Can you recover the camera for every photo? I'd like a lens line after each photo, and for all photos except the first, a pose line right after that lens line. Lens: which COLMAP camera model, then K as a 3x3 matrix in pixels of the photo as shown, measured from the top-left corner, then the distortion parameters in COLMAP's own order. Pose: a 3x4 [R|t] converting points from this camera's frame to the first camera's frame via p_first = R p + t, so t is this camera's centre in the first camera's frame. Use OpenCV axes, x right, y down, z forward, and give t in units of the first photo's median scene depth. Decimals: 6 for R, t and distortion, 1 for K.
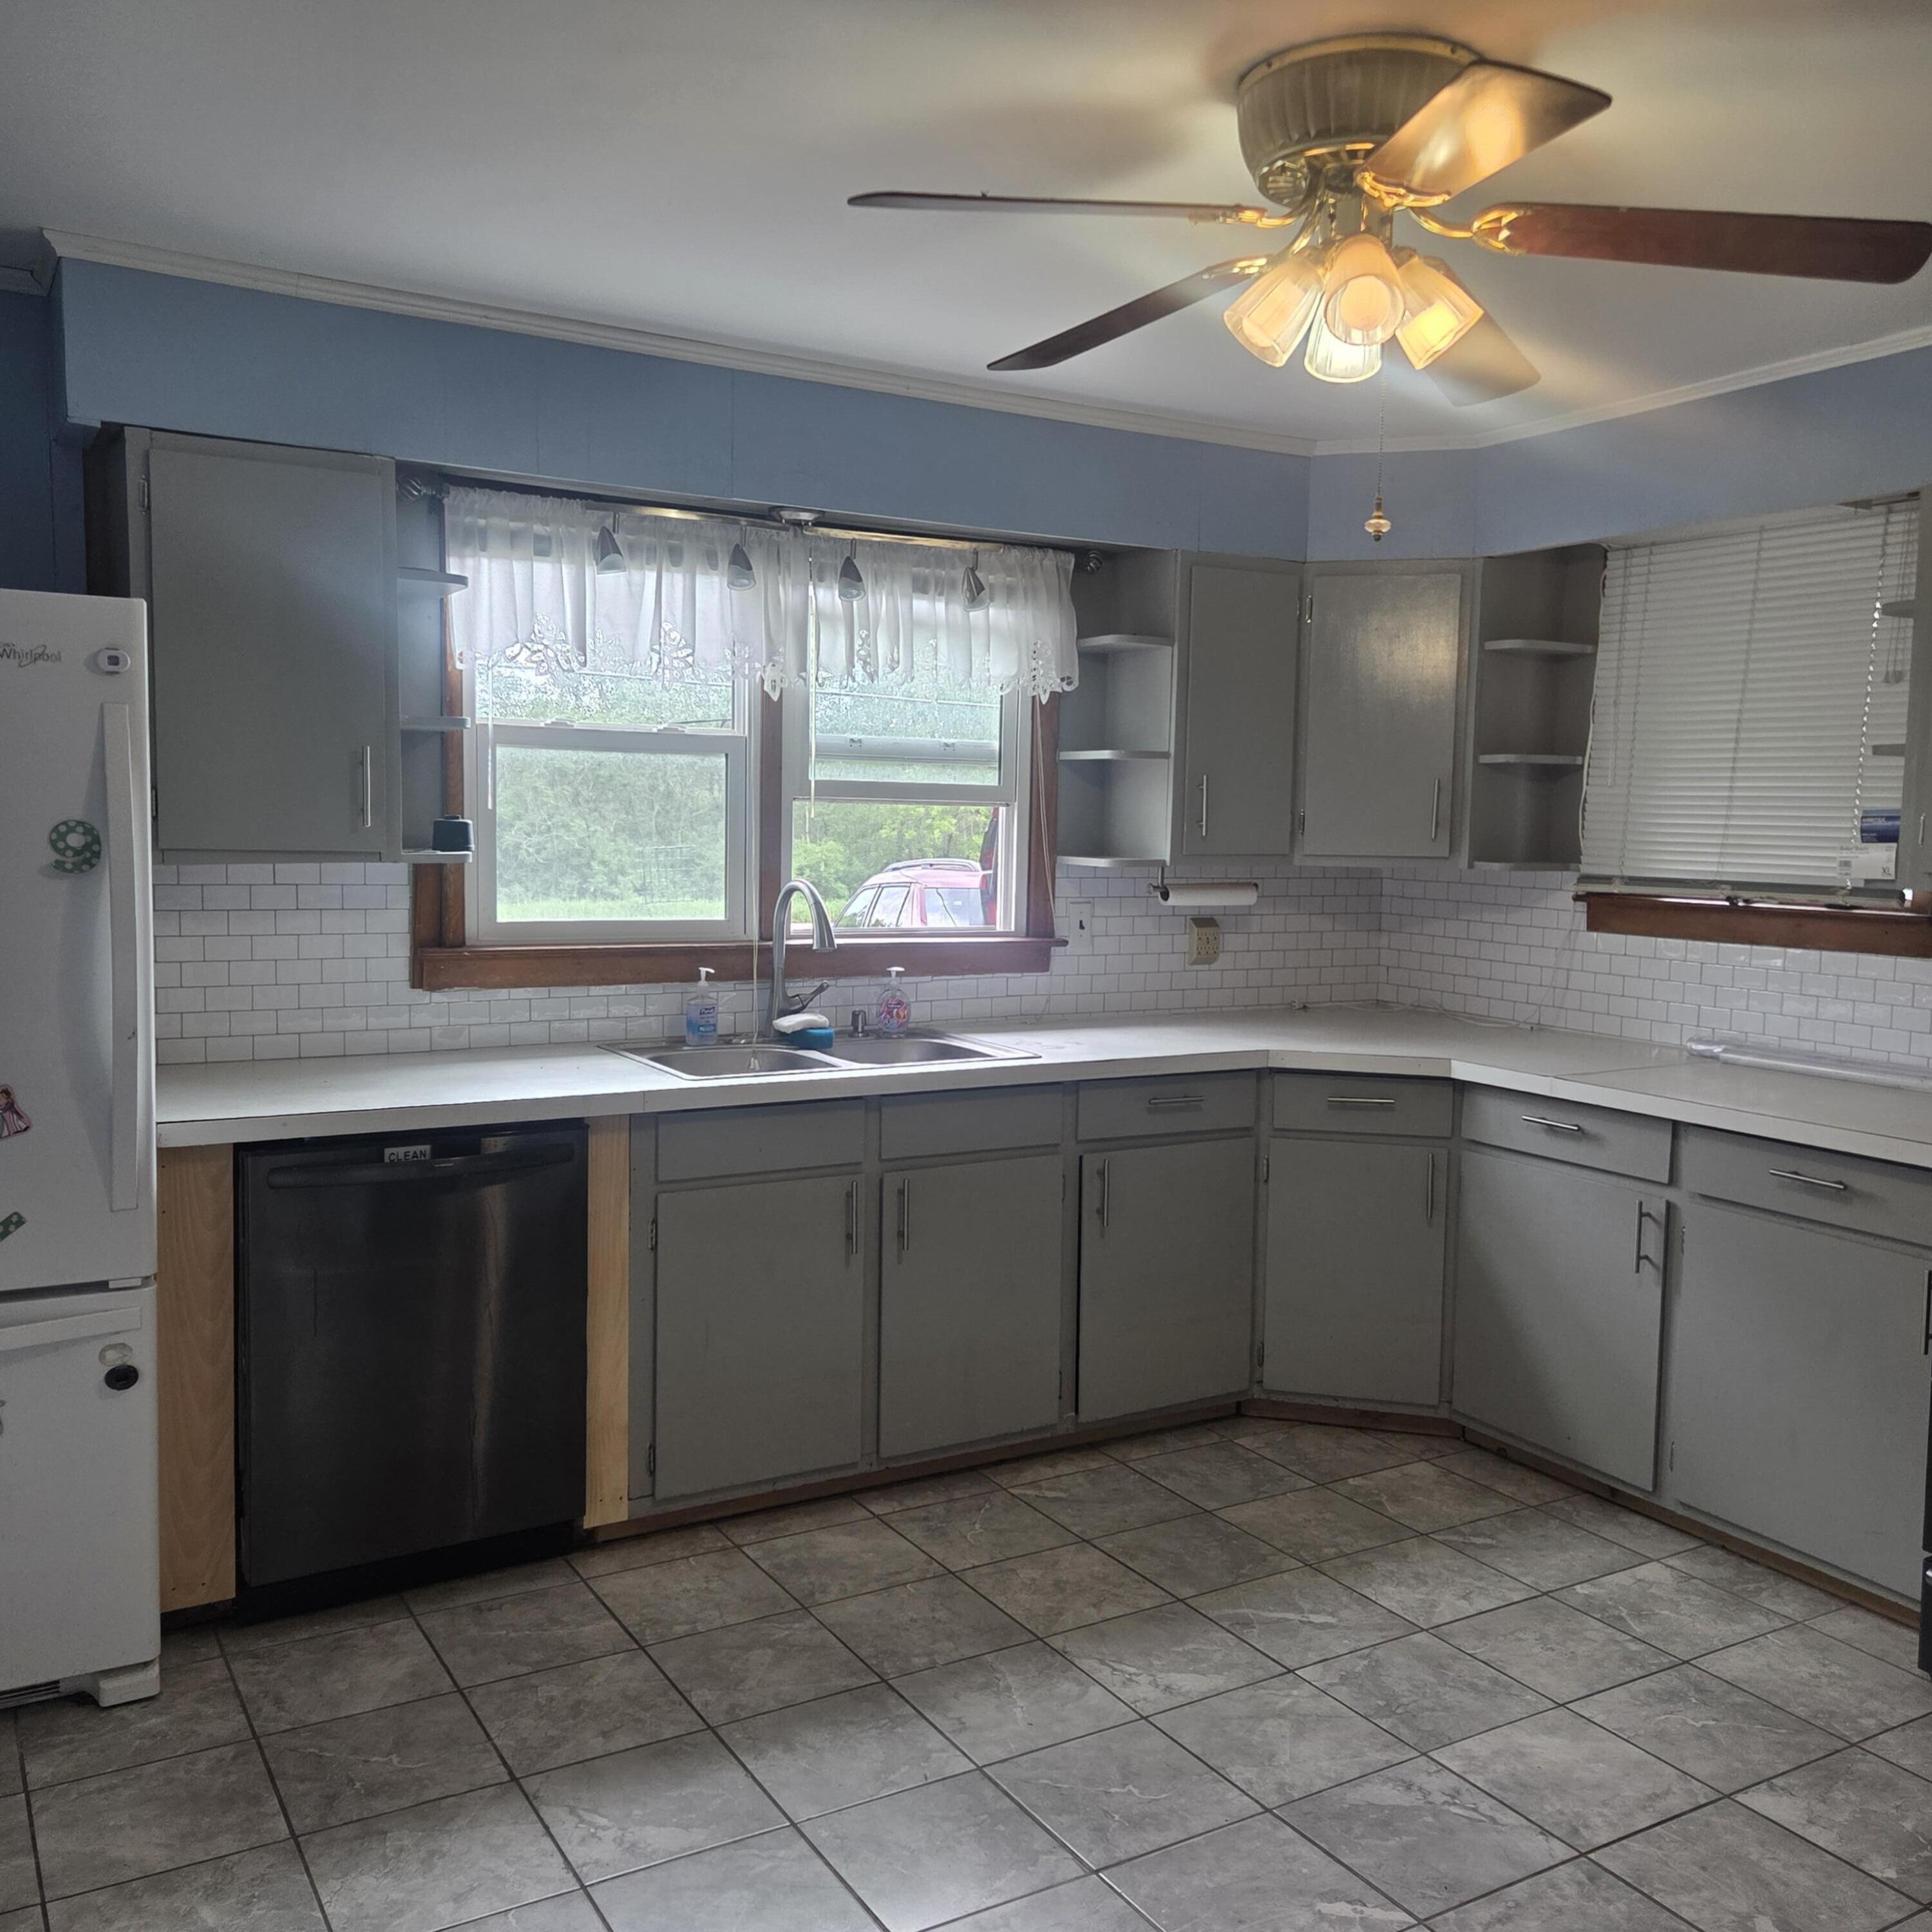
lens RADIAL K [[1785.6, 0, 978.4], [0, 1785.6, 970.1], [0, 0, 1]] dist [0.058999, -0.056464]
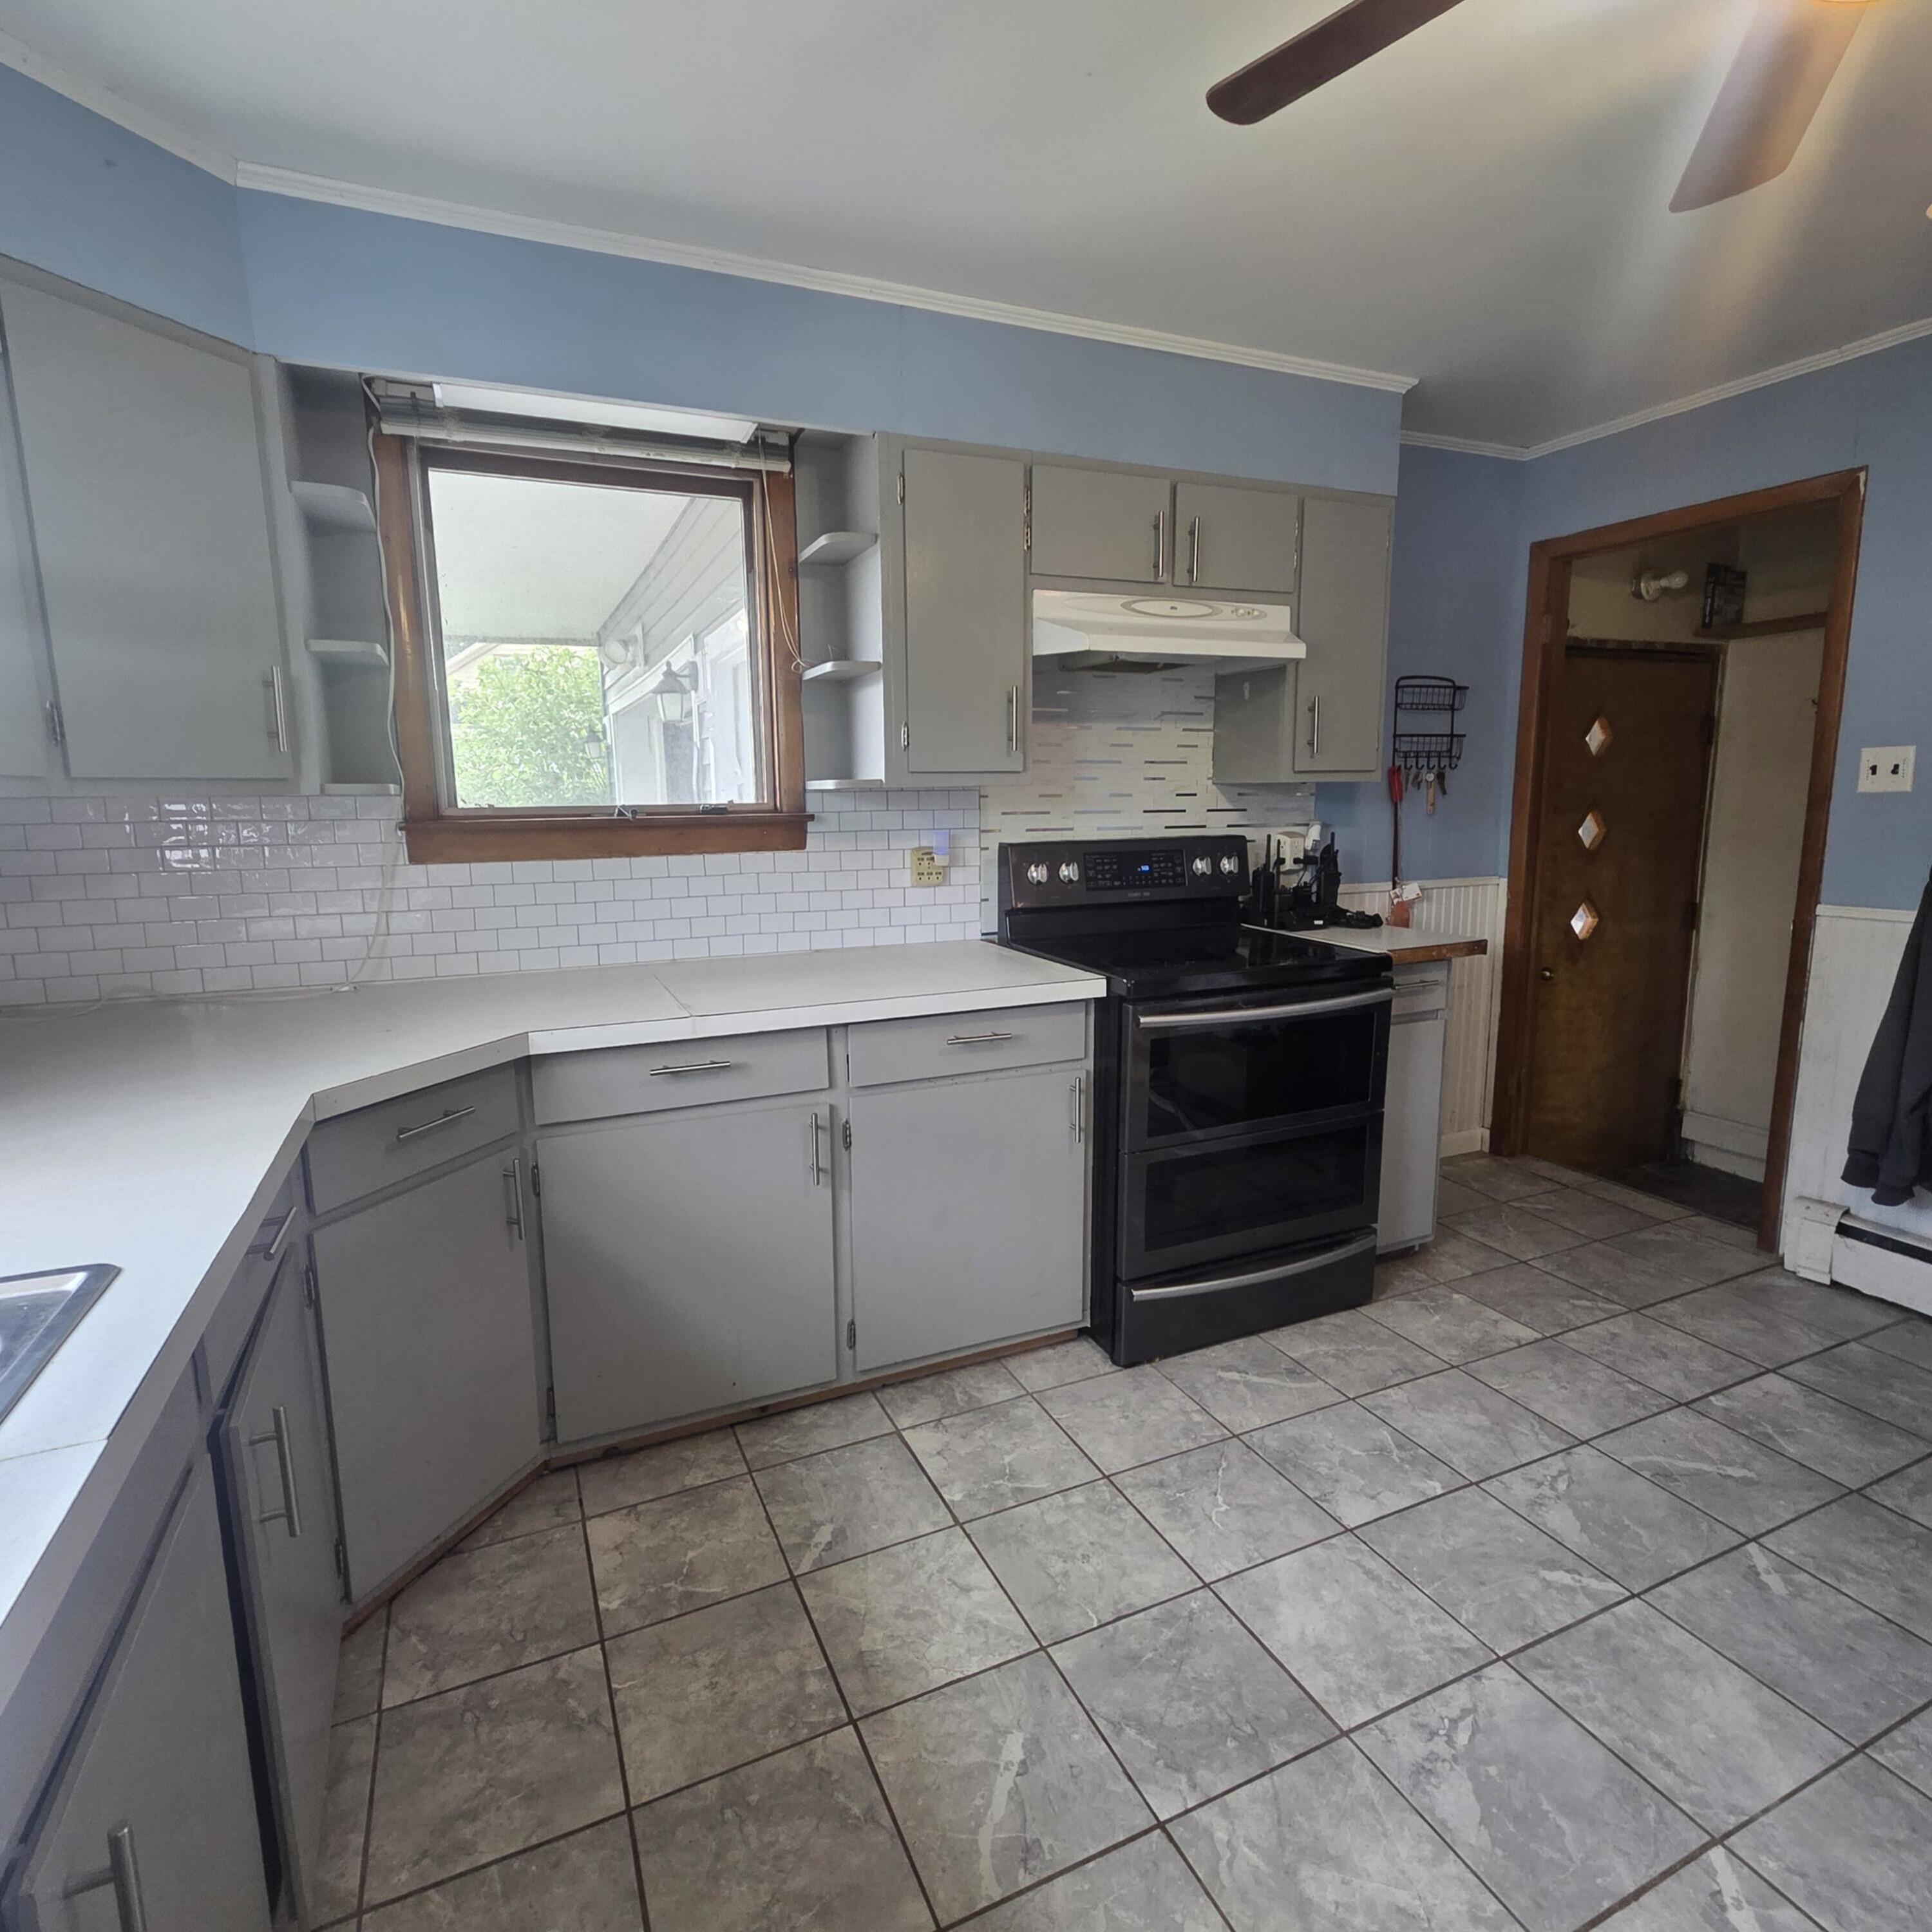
lens RADIAL K [[1055.8, 0, 964.7], [0, 1055.8, 958.7], [0, 0, 1]] dist [0.001877, -0.000837]
pose [[0.116180, -0.173995, 0.977869, -0.177498], [0.102489, 0.981381, 0.162443, -0.041370], [-0.987926, 0.081348, 0.131849, 0.855627]]
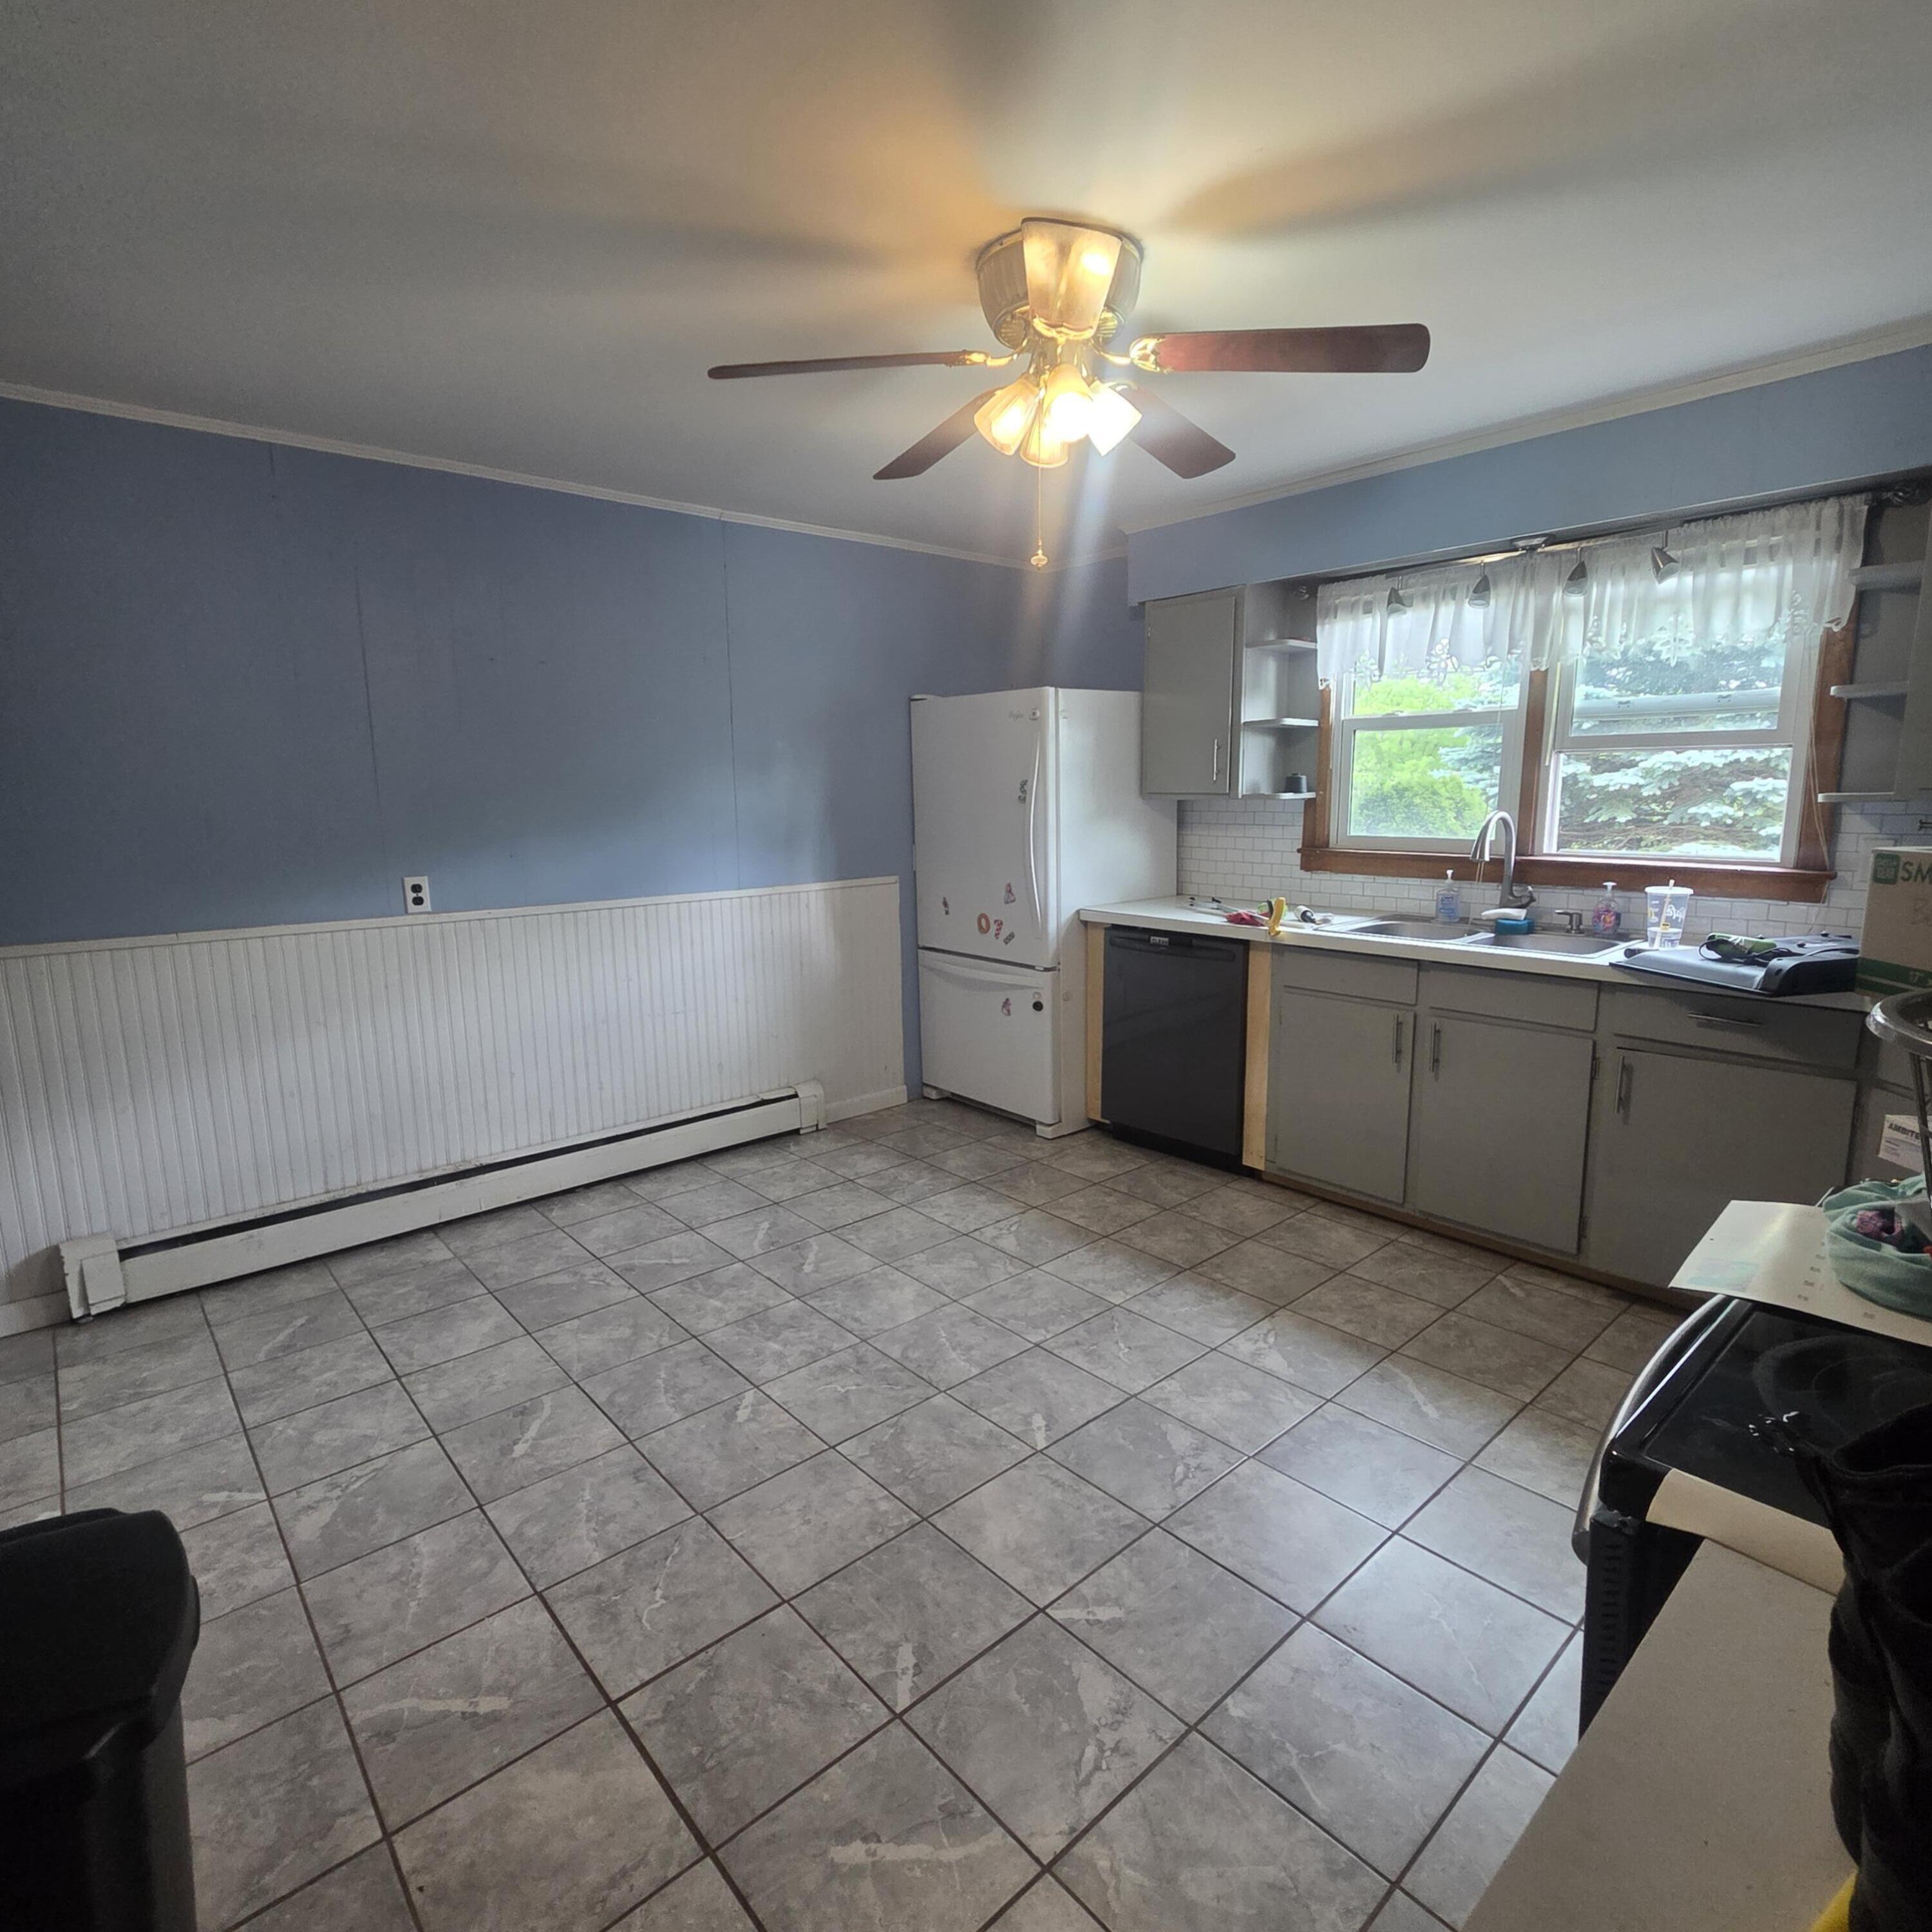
lens RADIAL K [[1051.9, 0, 970.0], [0, 1051.9, 962.0], [0, 0, 1]] dist [0.001132, 0.000257]
pose [[0.185309, 0.140963, -0.972517, 0.721731], [-0.069967, 0.989039, 0.130026, -0.013553], [0.980186, 0.043949, 0.193141, 0.494512]]
